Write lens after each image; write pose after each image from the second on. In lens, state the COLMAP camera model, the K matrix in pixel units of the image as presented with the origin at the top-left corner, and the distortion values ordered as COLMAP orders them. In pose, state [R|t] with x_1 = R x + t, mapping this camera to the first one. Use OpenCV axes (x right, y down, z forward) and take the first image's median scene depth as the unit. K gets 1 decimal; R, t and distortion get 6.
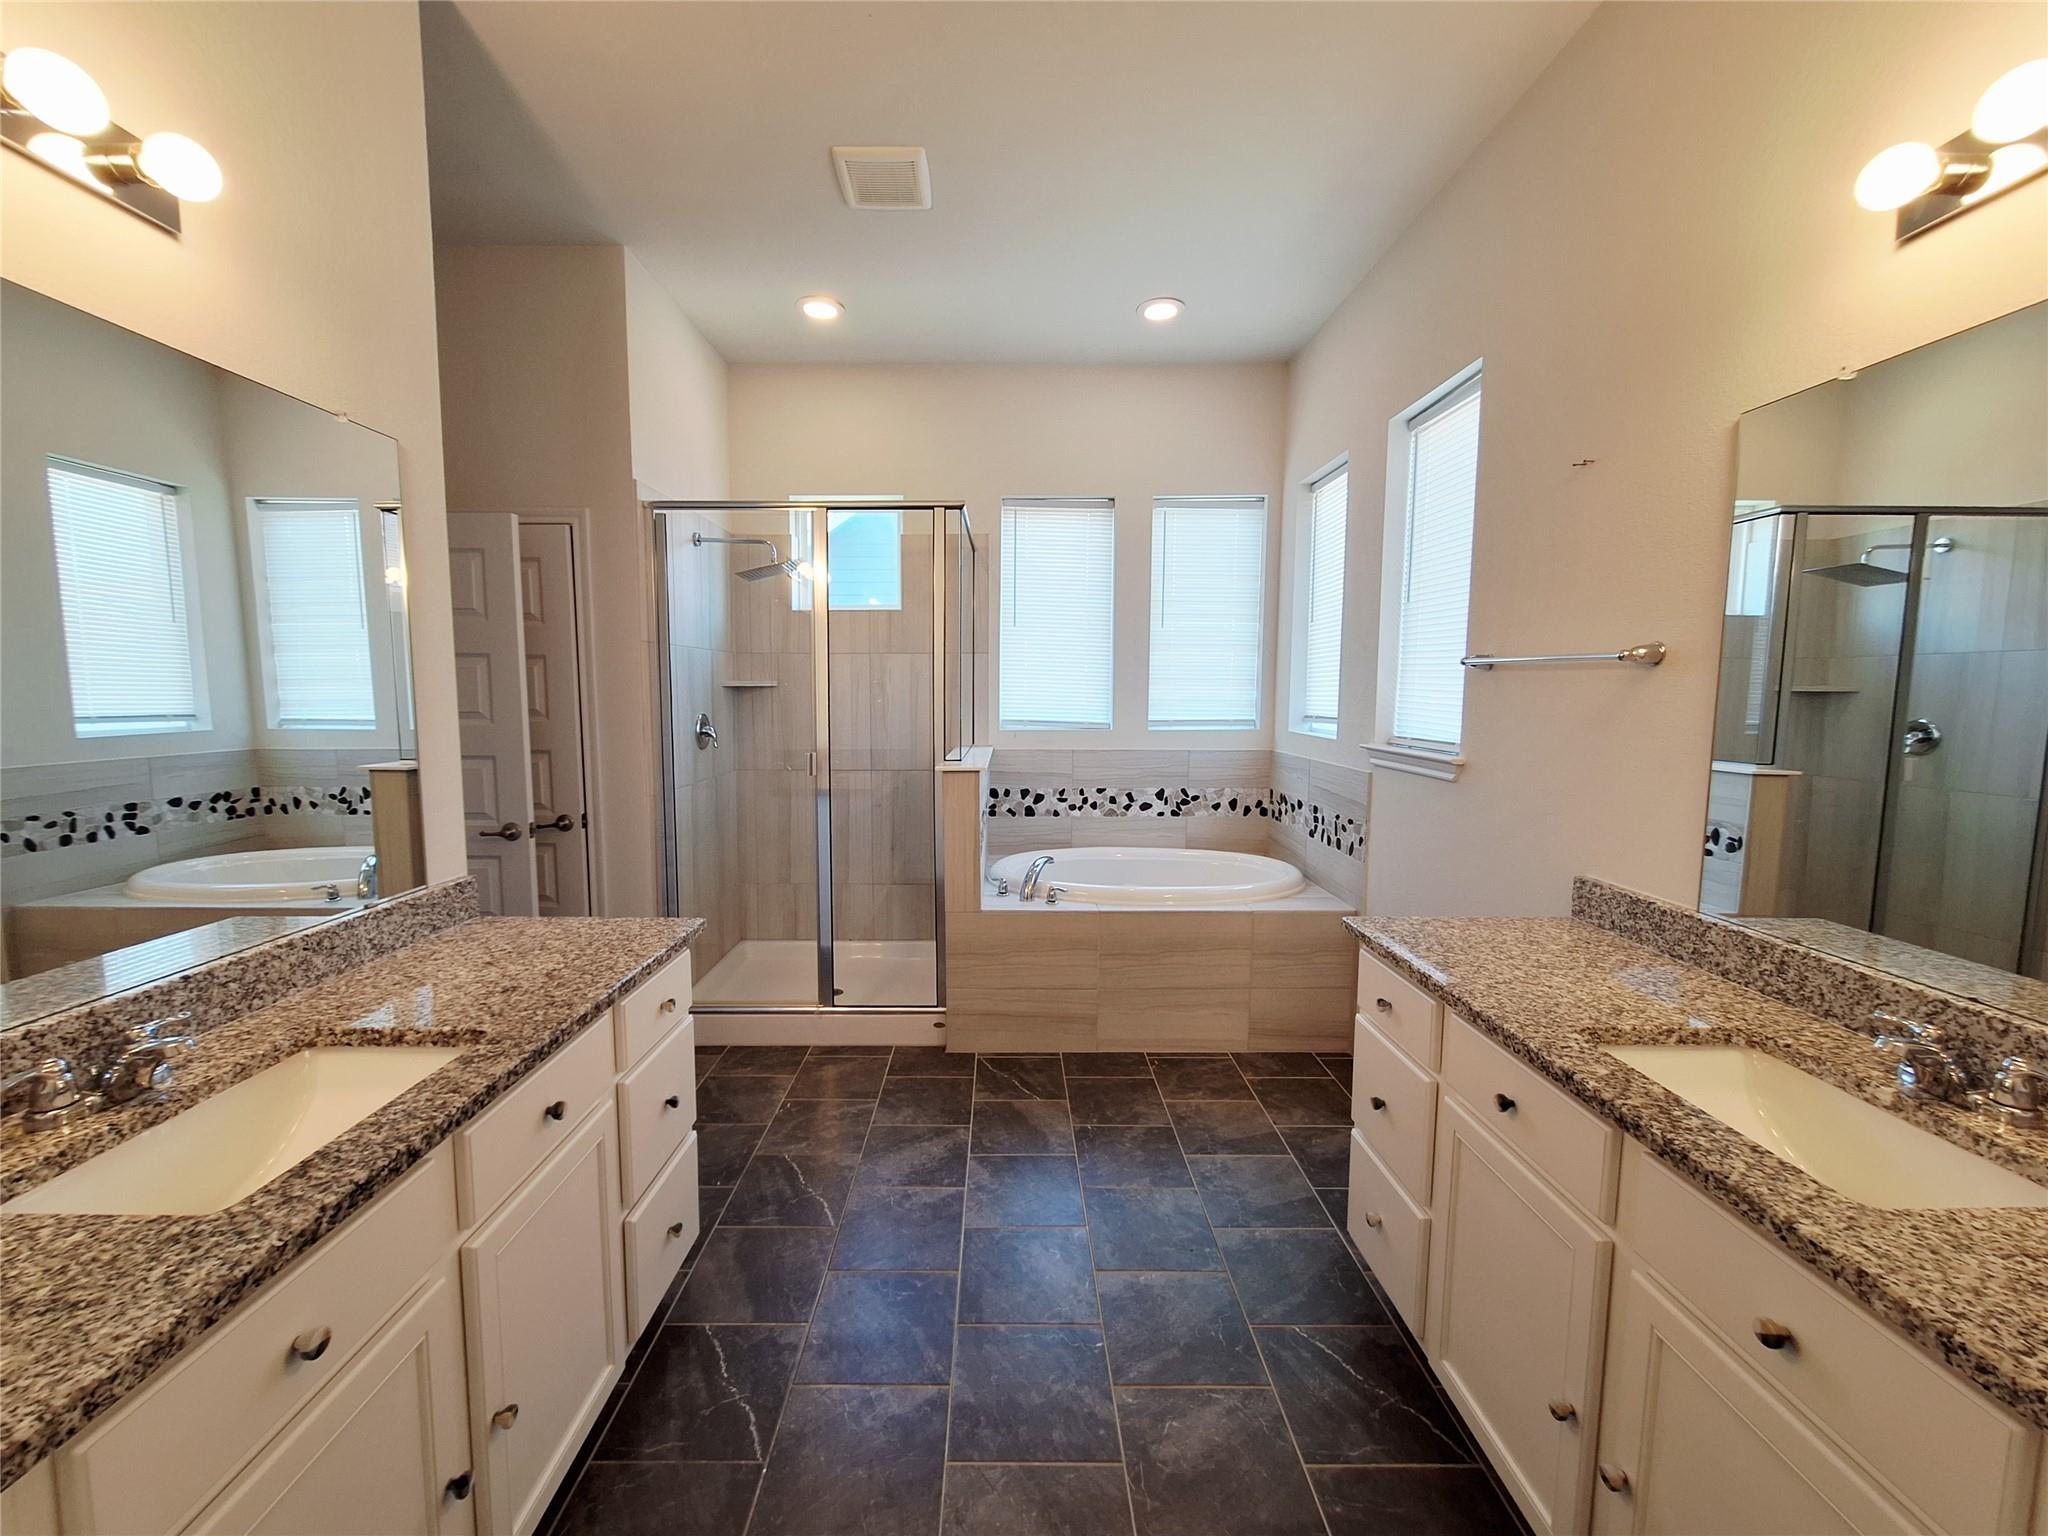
lens RADIAL K [[802.9, 0, 1012.0], [0, 802.9, 773.9], [0, 0, 1]] dist [-0.007931, 0.002201]
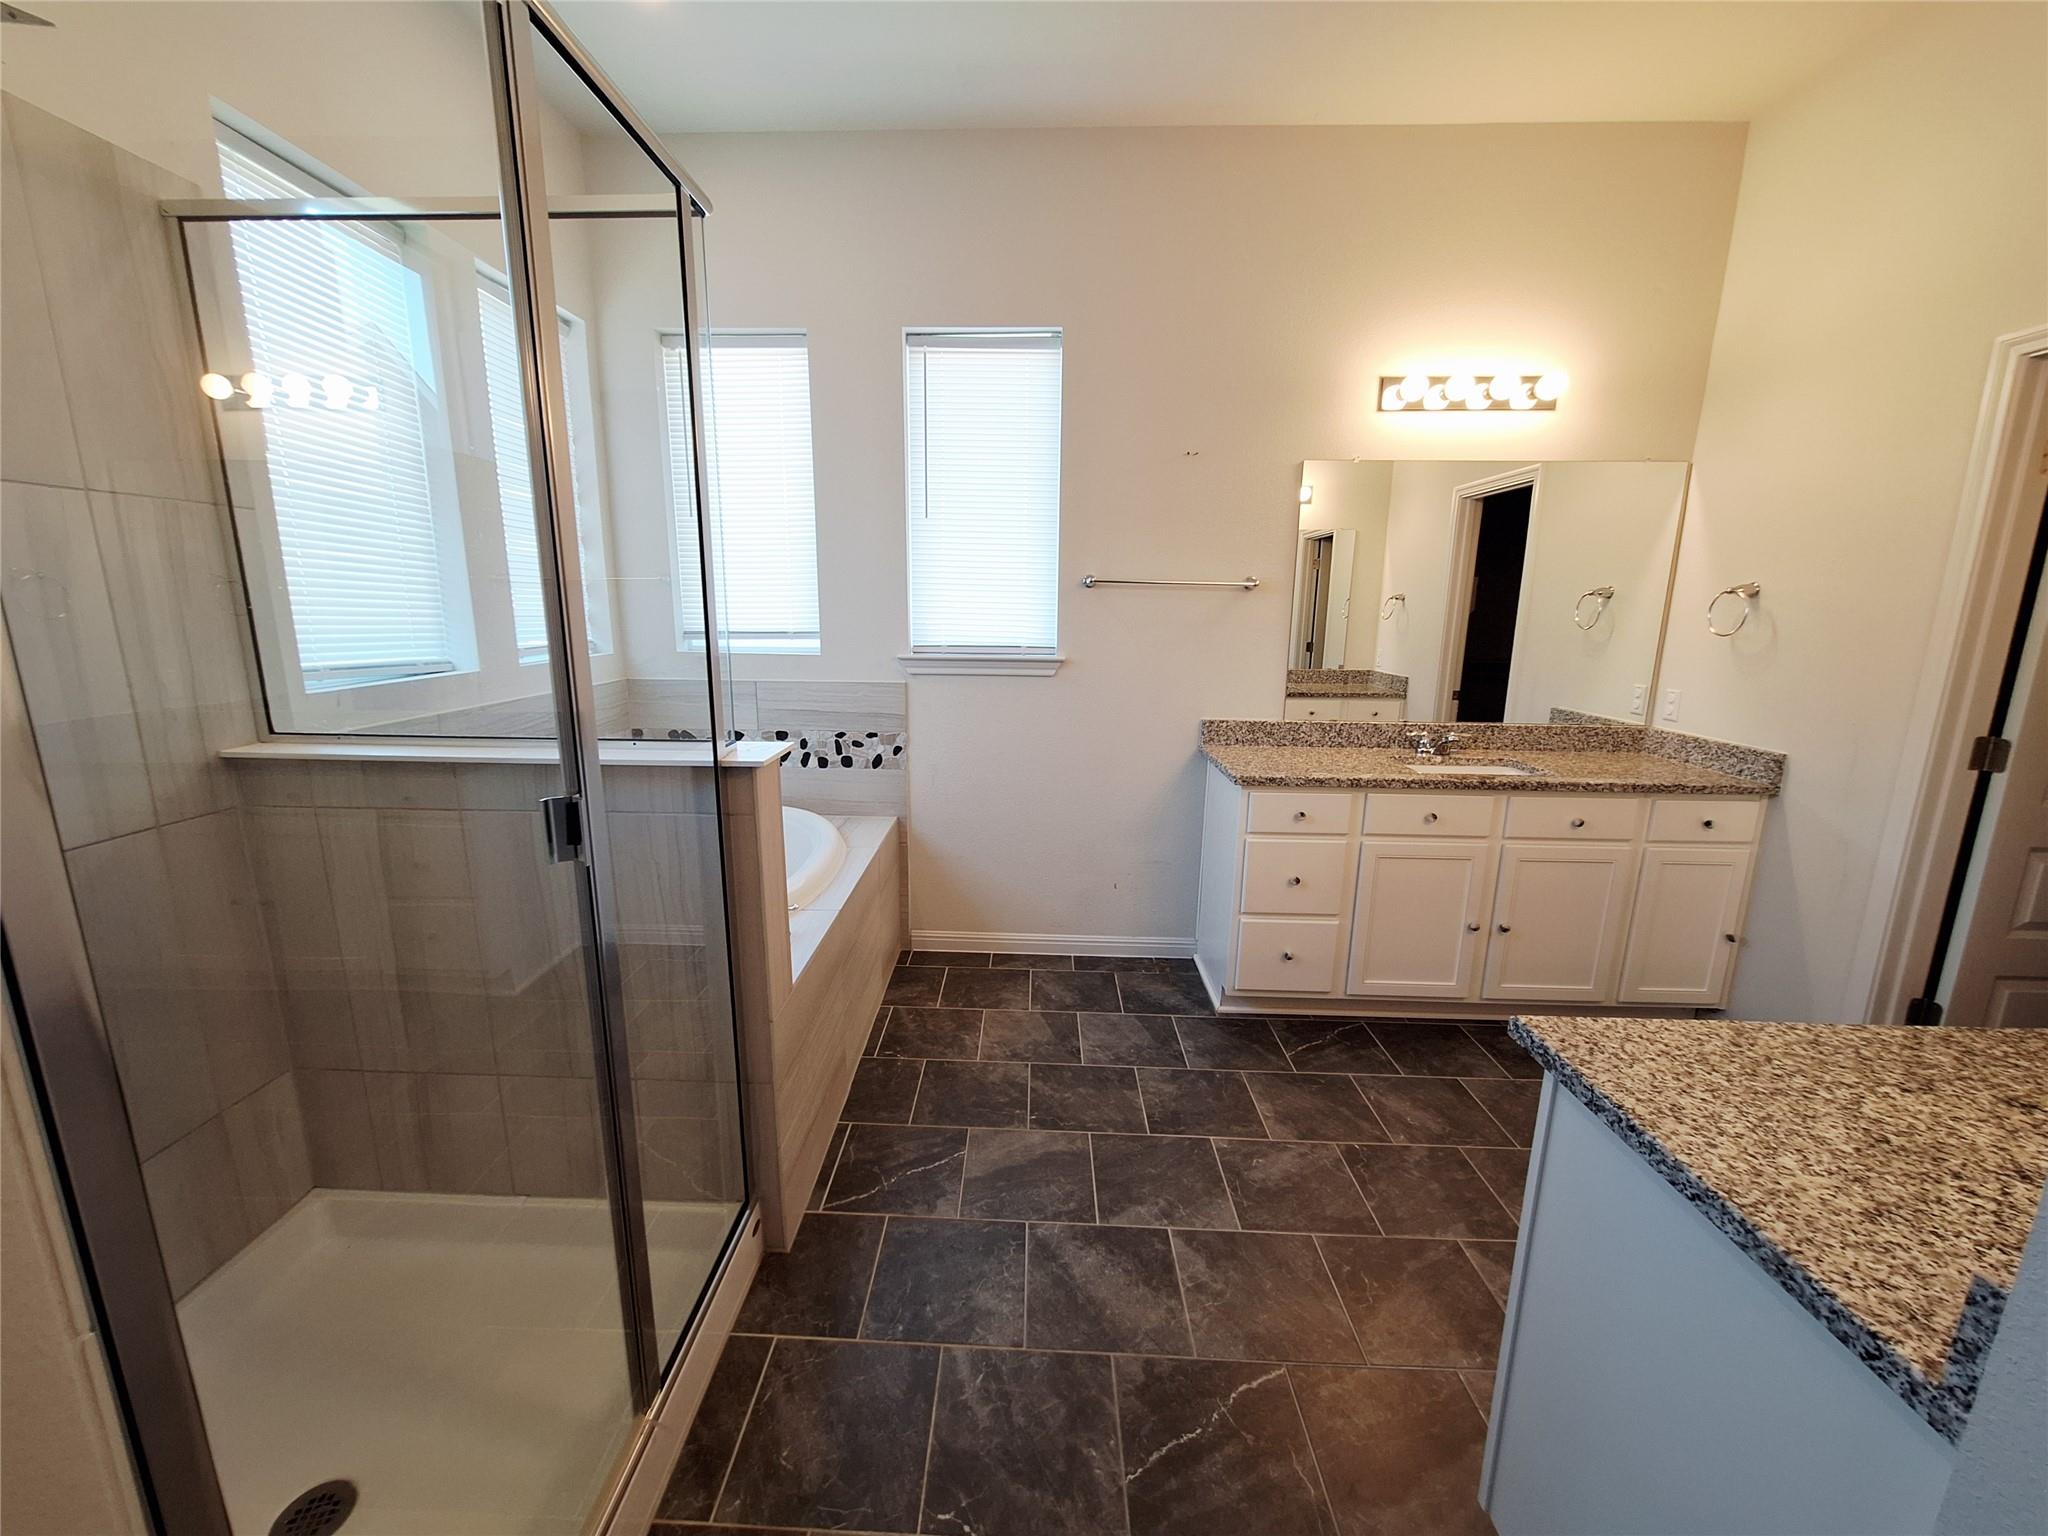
lens RADIAL K [[802.9, 0, 987.5], [0, 802.9, 768.8], [0, 0, 1]] dist [-0.007931, 0.002201]
pose [[0.058358, -0.212068, 0.975511, -0.482500], [0.096785, 0.973775, 0.205901, -0.079649], [-0.993593, 0.082399, 0.077353, 0.680271]]
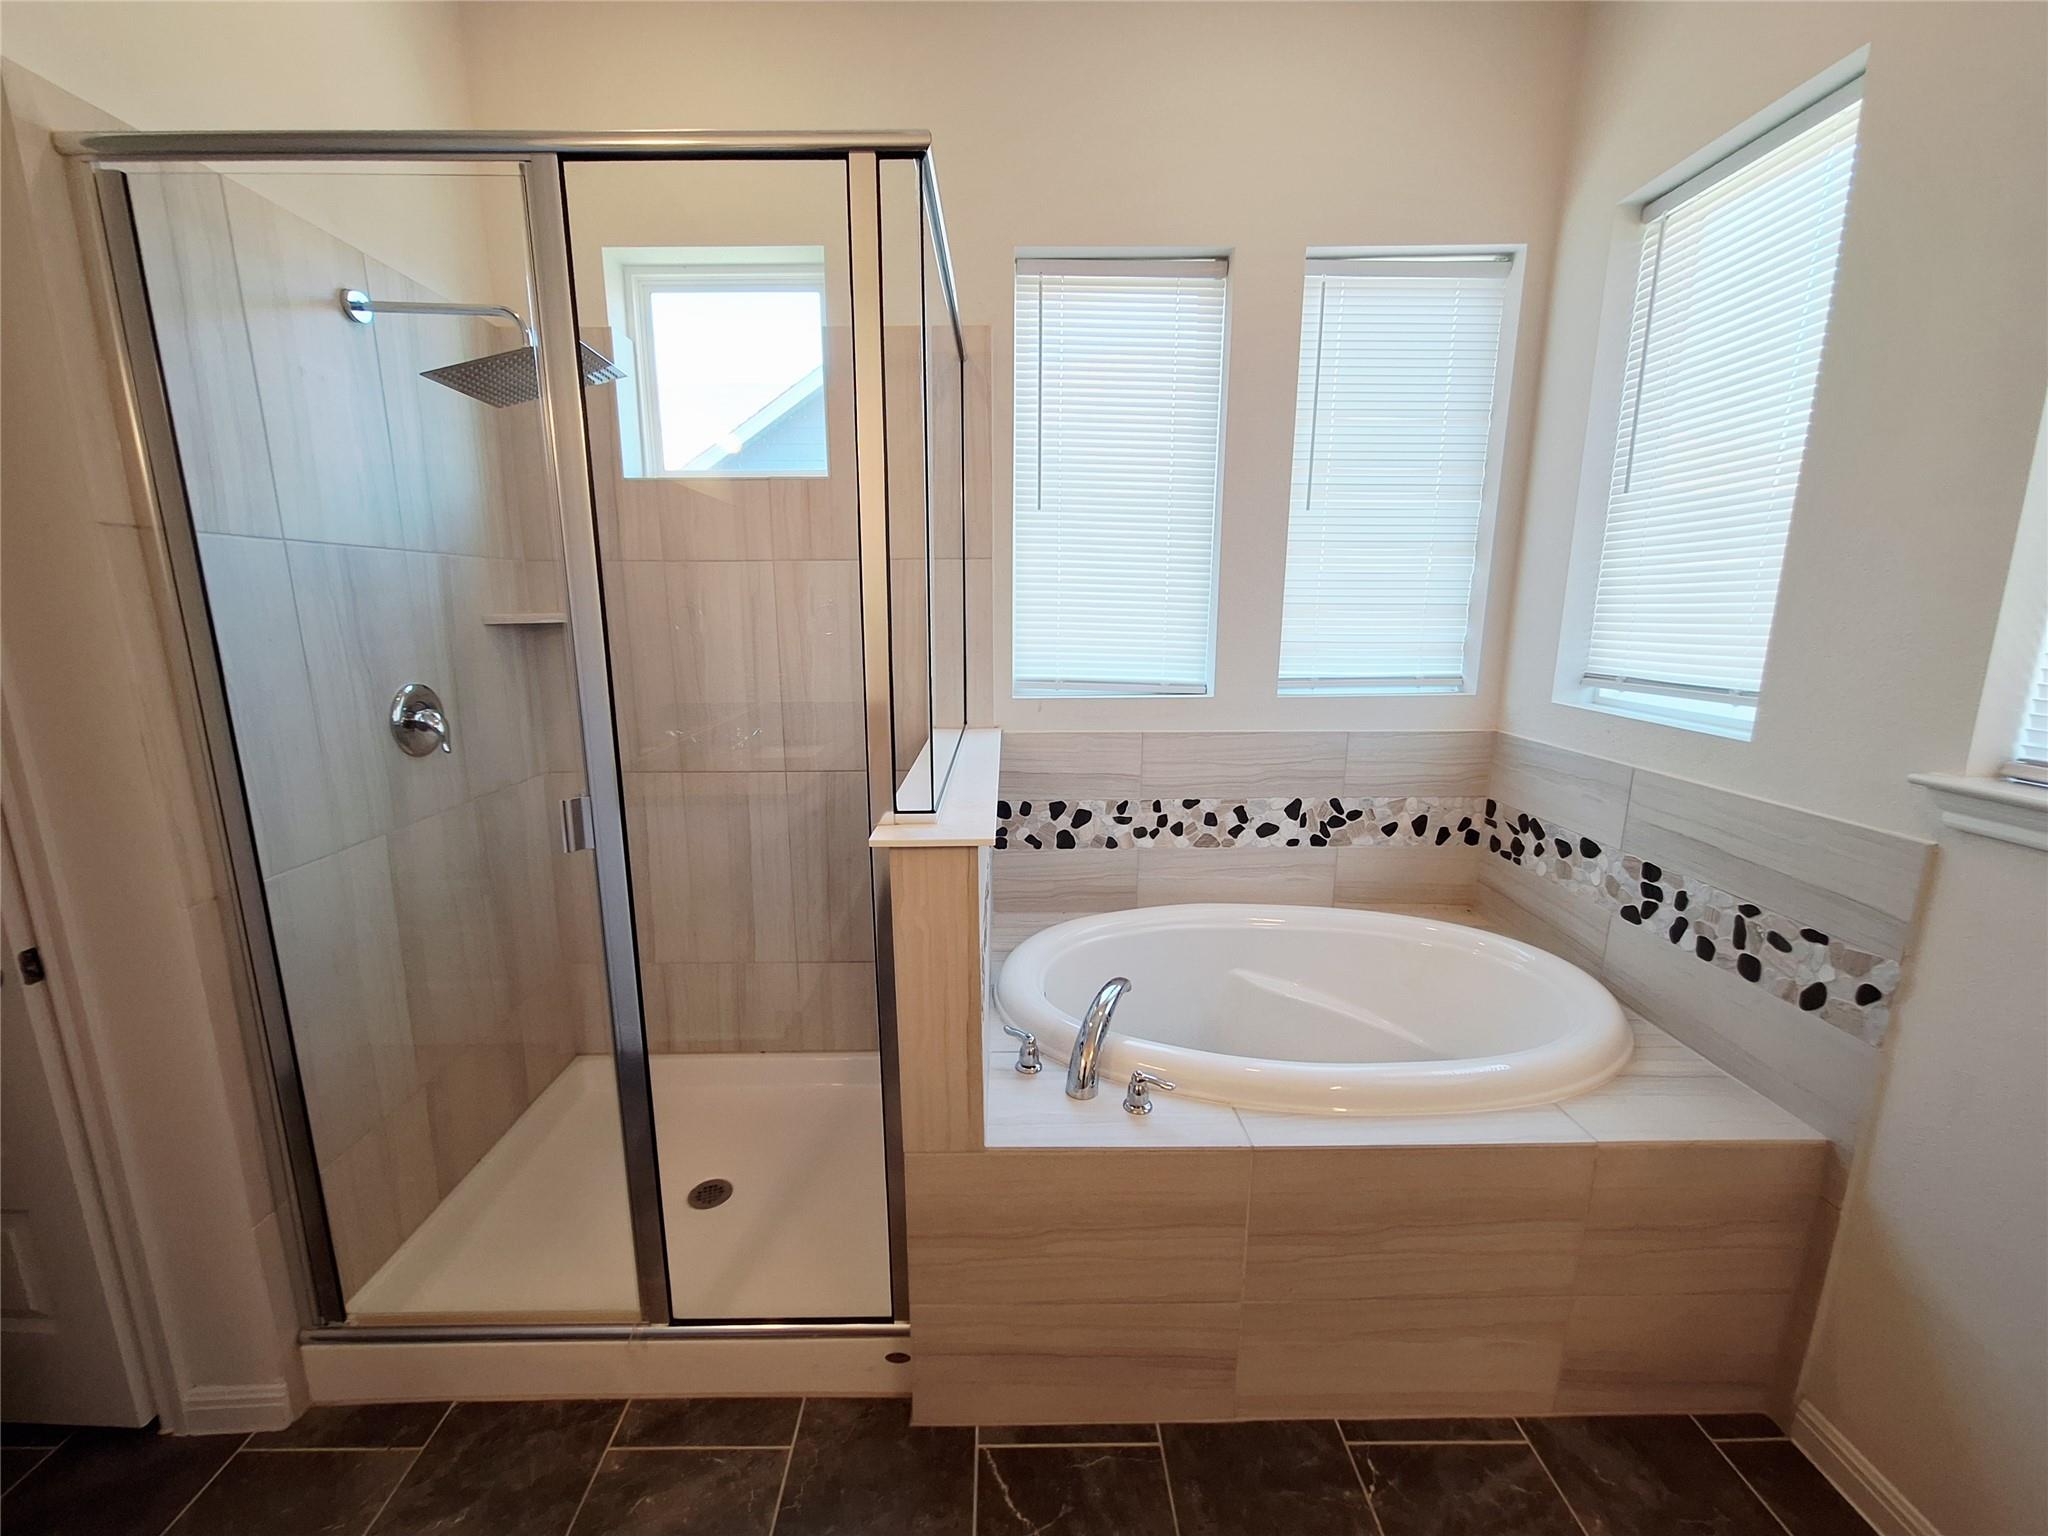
lens RADIAL K [[802.9, 0, 1015.2], [0, 802.9, 775.3], [0, 0, 1]] dist [-0.007931, 0.002201]
pose [[0.999969, -0.006411, 0.004575, -0.018578], [0.005907, 0.994704, 0.102608, -0.066574], [-0.005208, -0.102578, 0.994711, 0.497655]]
